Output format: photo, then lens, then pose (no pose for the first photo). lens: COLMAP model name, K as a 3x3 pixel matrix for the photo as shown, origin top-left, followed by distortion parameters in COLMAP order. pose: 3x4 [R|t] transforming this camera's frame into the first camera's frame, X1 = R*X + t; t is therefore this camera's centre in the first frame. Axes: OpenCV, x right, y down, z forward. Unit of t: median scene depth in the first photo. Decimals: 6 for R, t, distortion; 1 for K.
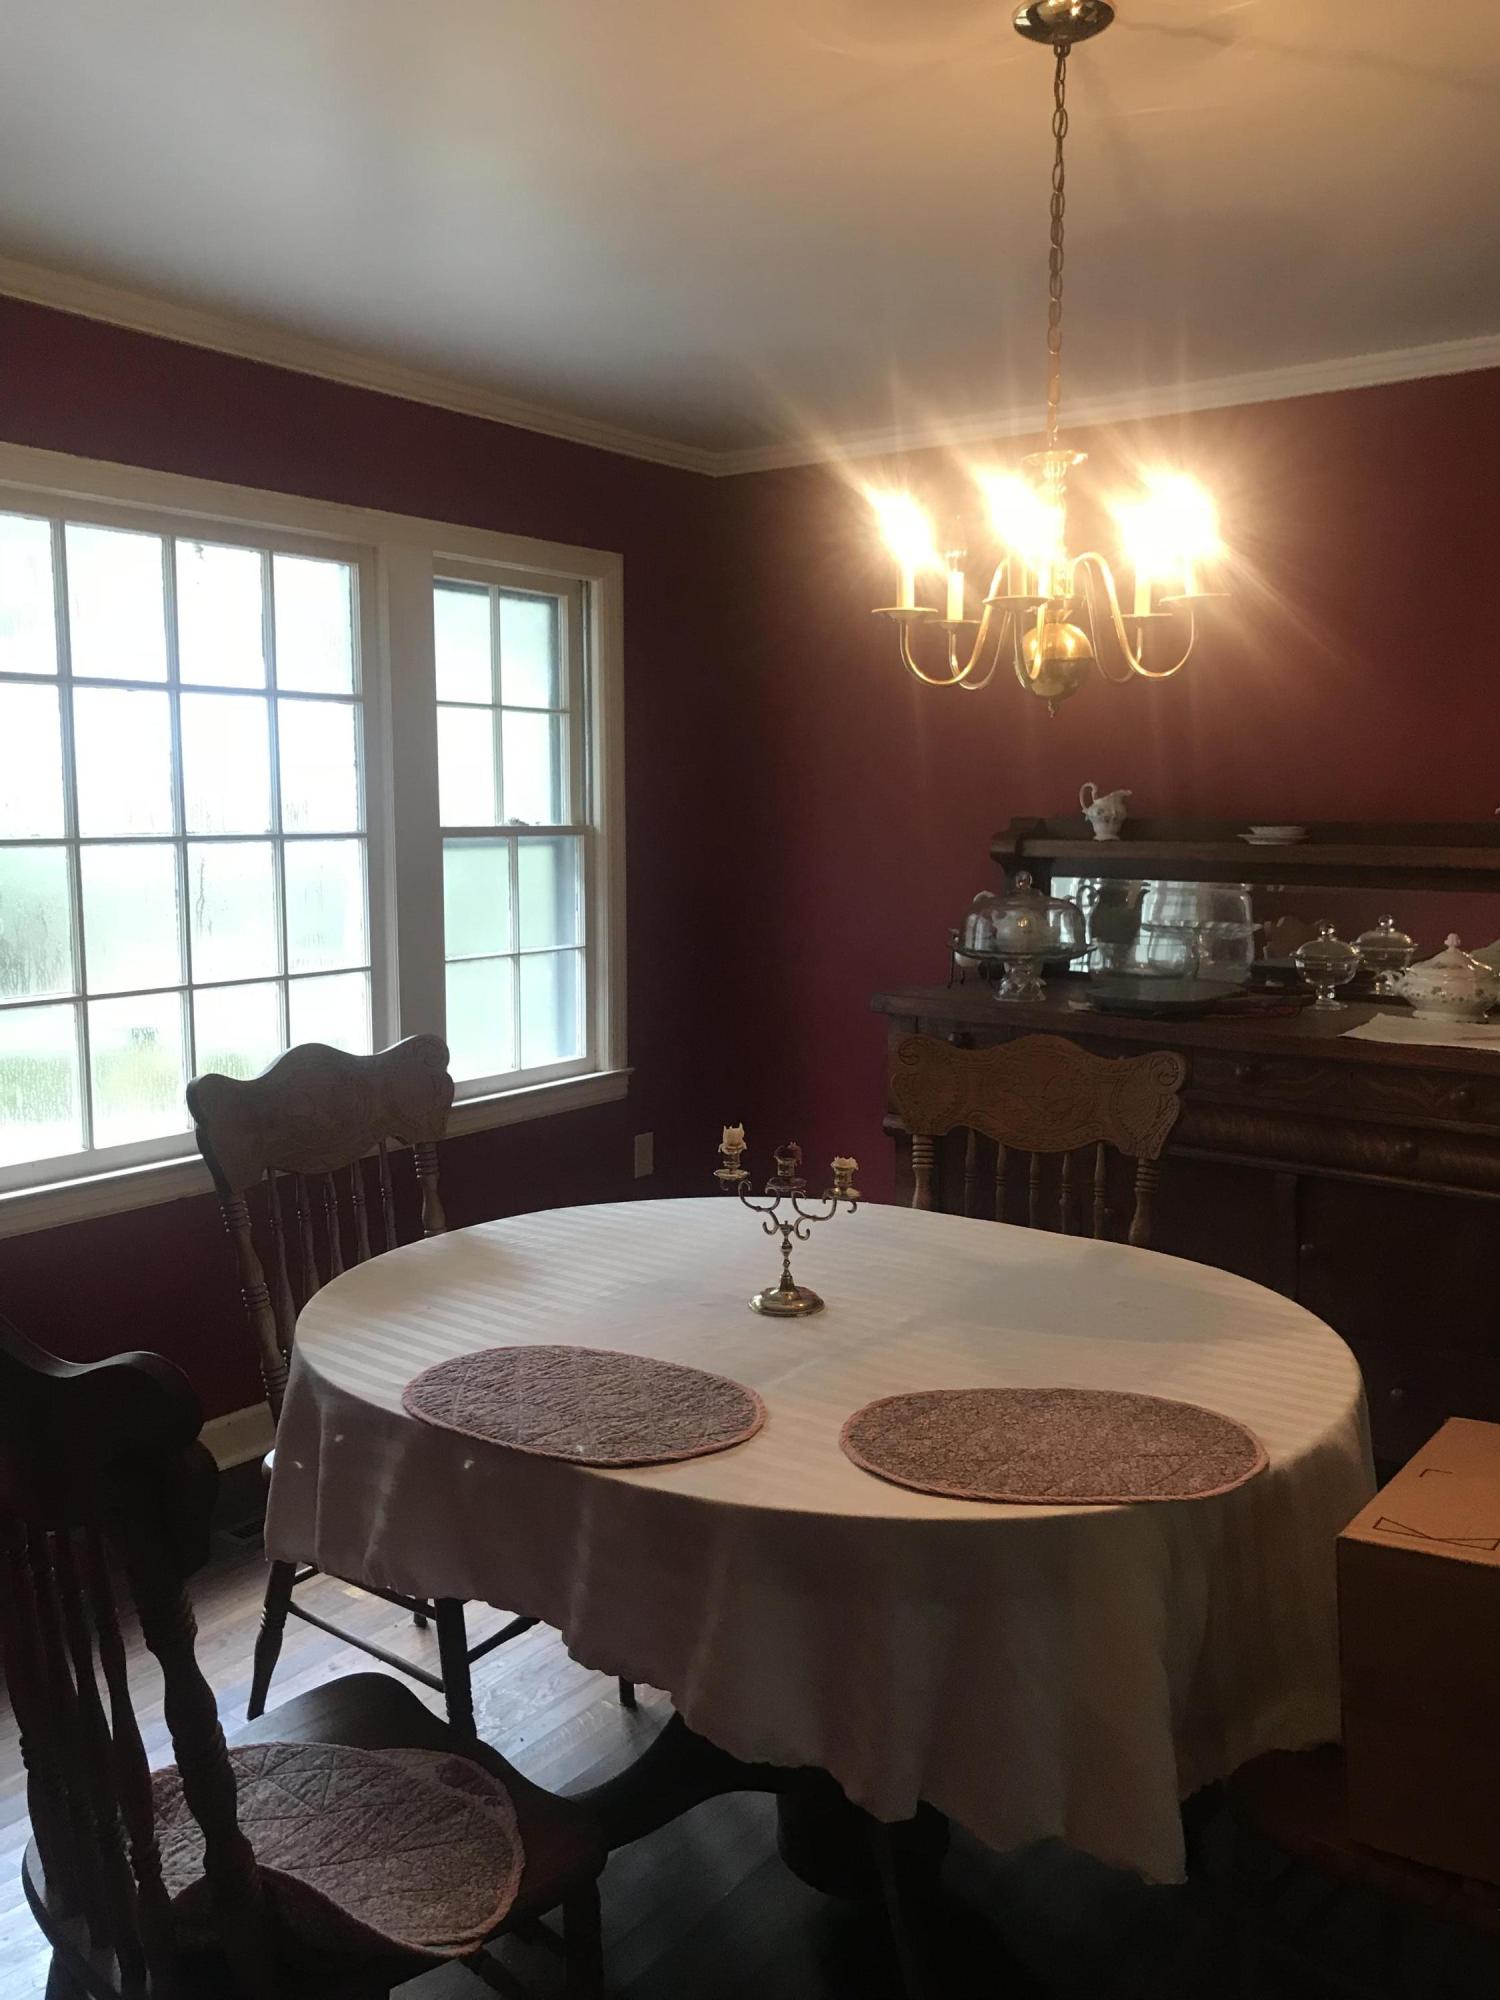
lens RADIAL K [[1675.9, 0, 756.0], [0, 1675.9, 985.1], [0, 0, 1]] dist [0.108557, -0.167198]
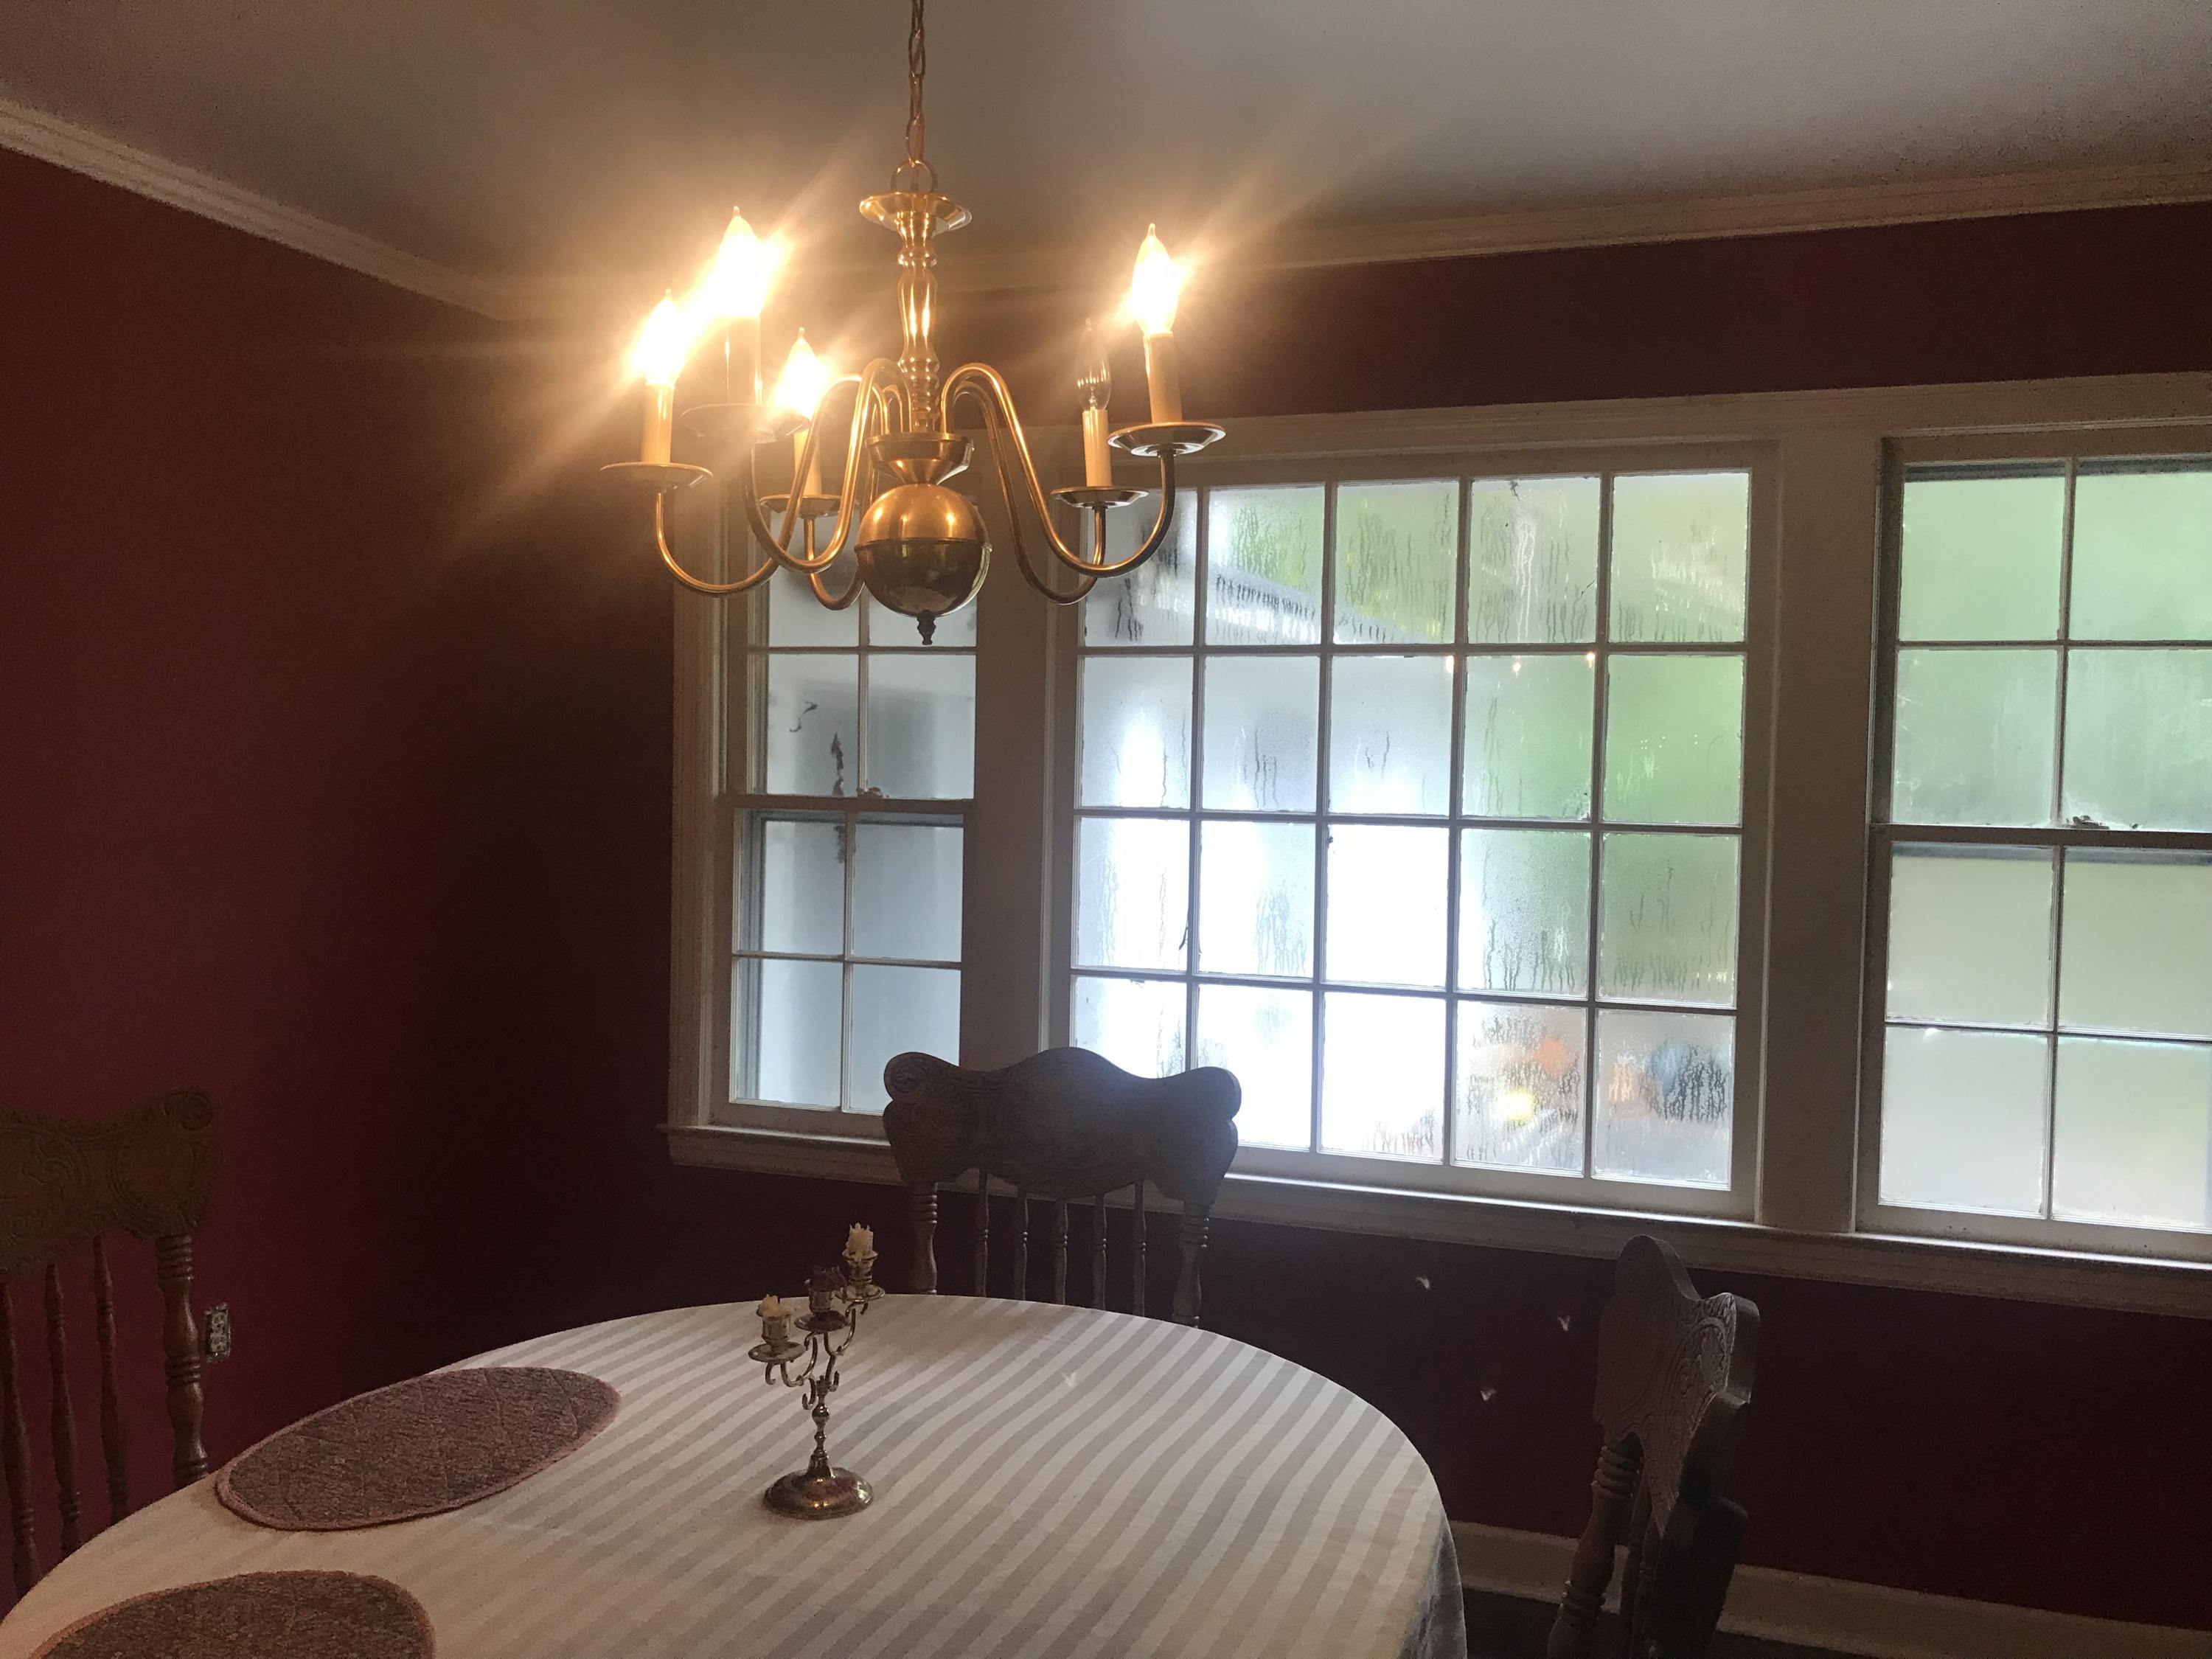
lens RADIAL K [[1836.5, 0, 1107.2], [0, 1836.5, 840.7], [0, 0, 1]] dist [-0.008992, -0.003352]
pose [[0.290707, 0.049439, -0.955534, 0.603065], [-0.122645, 0.992351, 0.014031, -0.082881], [0.948919, 0.113112, 0.294547, 0.675625]]
